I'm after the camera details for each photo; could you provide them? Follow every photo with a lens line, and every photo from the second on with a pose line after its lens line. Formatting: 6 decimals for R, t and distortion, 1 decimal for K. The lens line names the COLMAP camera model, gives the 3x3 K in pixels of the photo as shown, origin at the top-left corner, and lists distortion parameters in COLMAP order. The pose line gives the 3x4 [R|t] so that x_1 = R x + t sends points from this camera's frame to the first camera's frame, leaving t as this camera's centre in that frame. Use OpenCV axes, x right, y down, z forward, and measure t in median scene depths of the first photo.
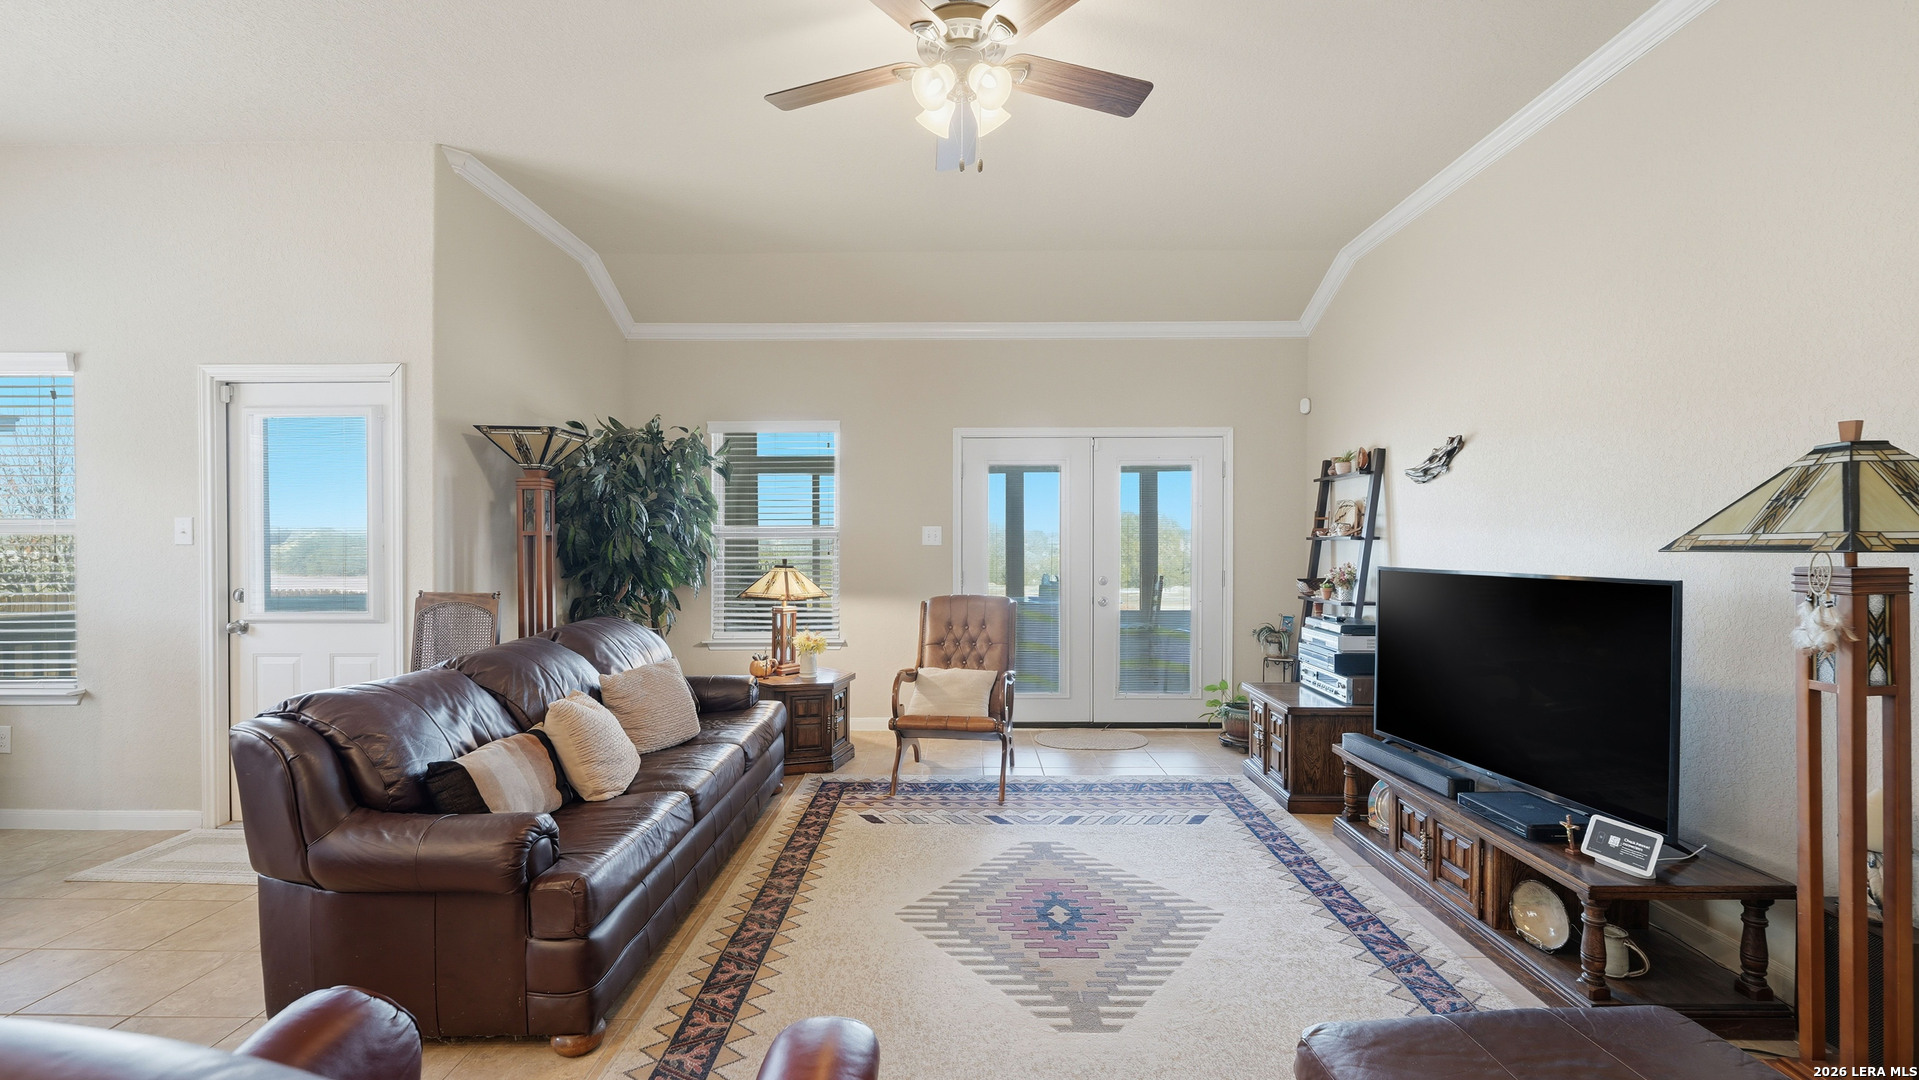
lens RADIAL K [[772.5, 0, 954.6], [0, 772.5, 549.4], [0, 0, 1]] dist [-0.001775, 0.000378]
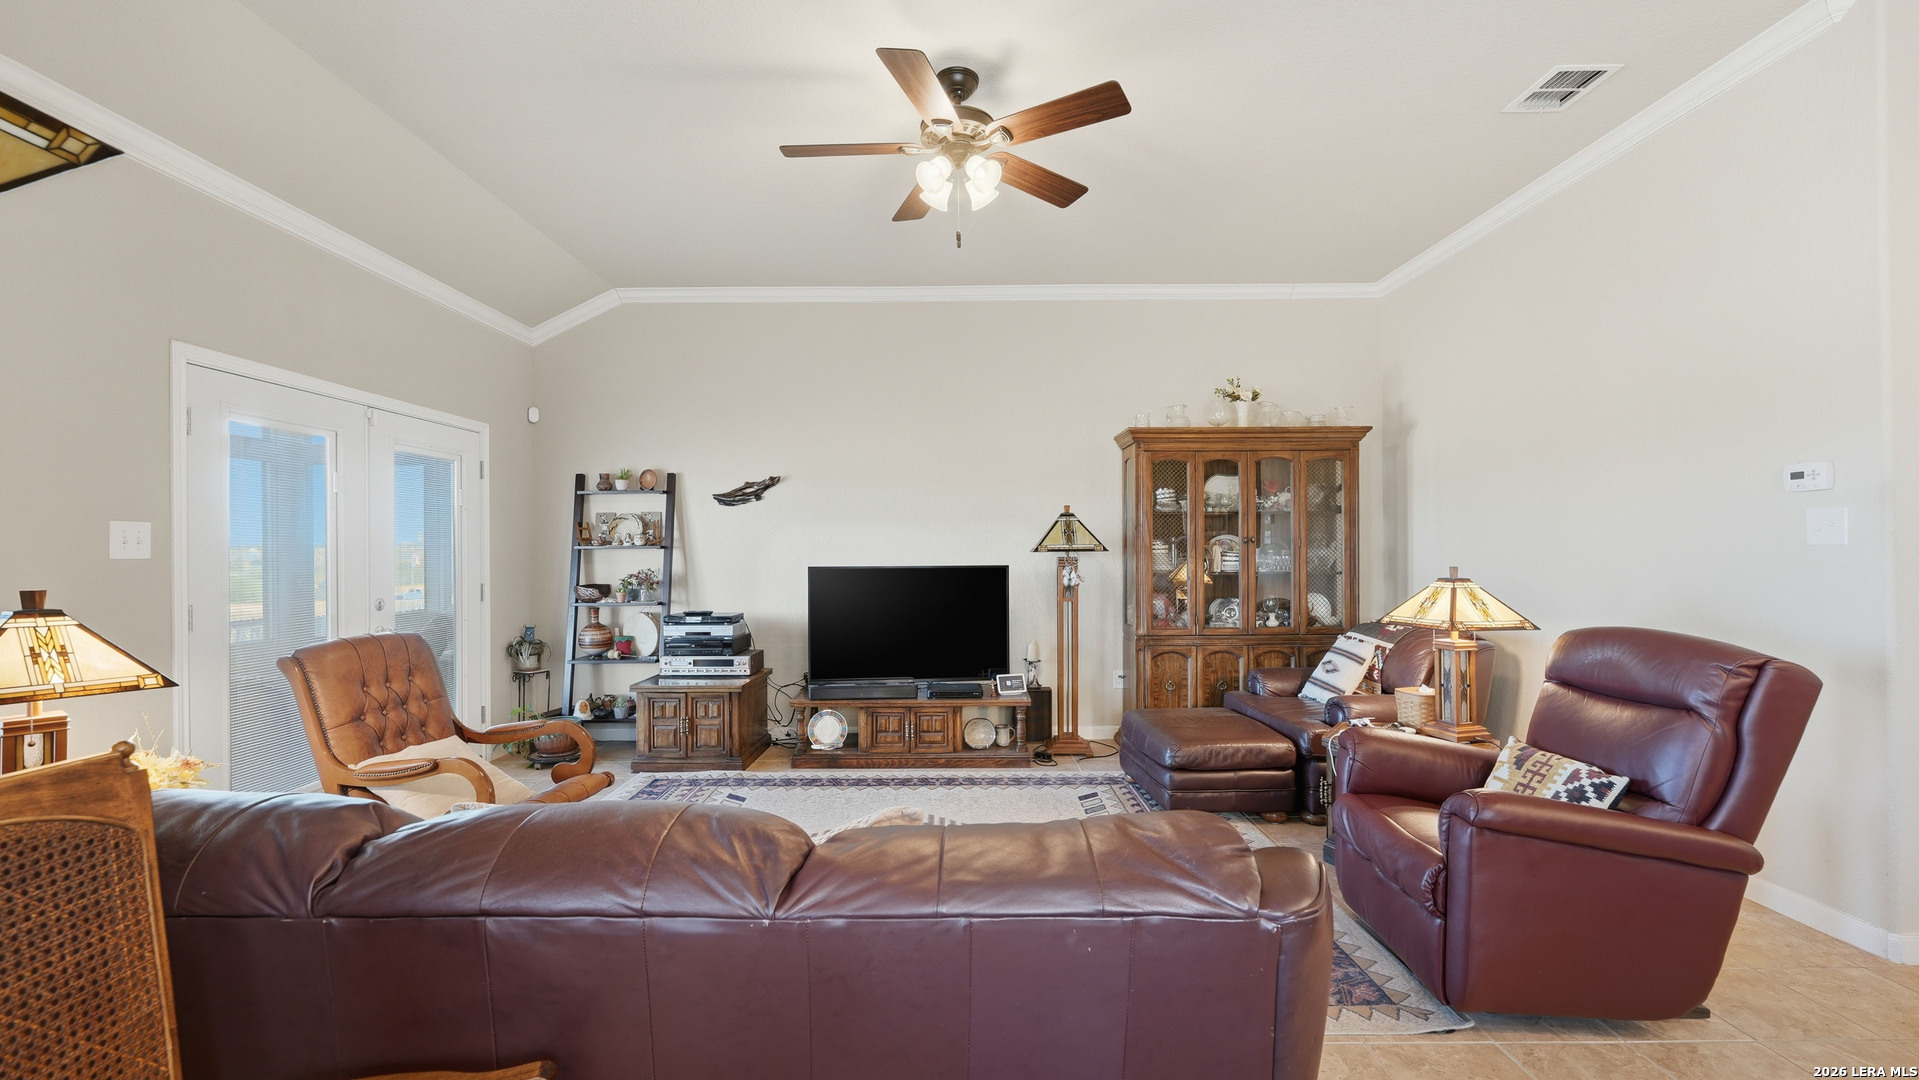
lens RADIAL K [[772.5, 0, 960.3], [0, 772.5, 543.5], [0, 0, 1]] dist [-0.001775, 0.000378]
pose [[-0.008291, 0.006853, 0.999942, -0.941276], [0.013878, 0.999881, -0.006738, -0.008168], [-0.999869, 0.013821, -0.008385, 0.788698]]
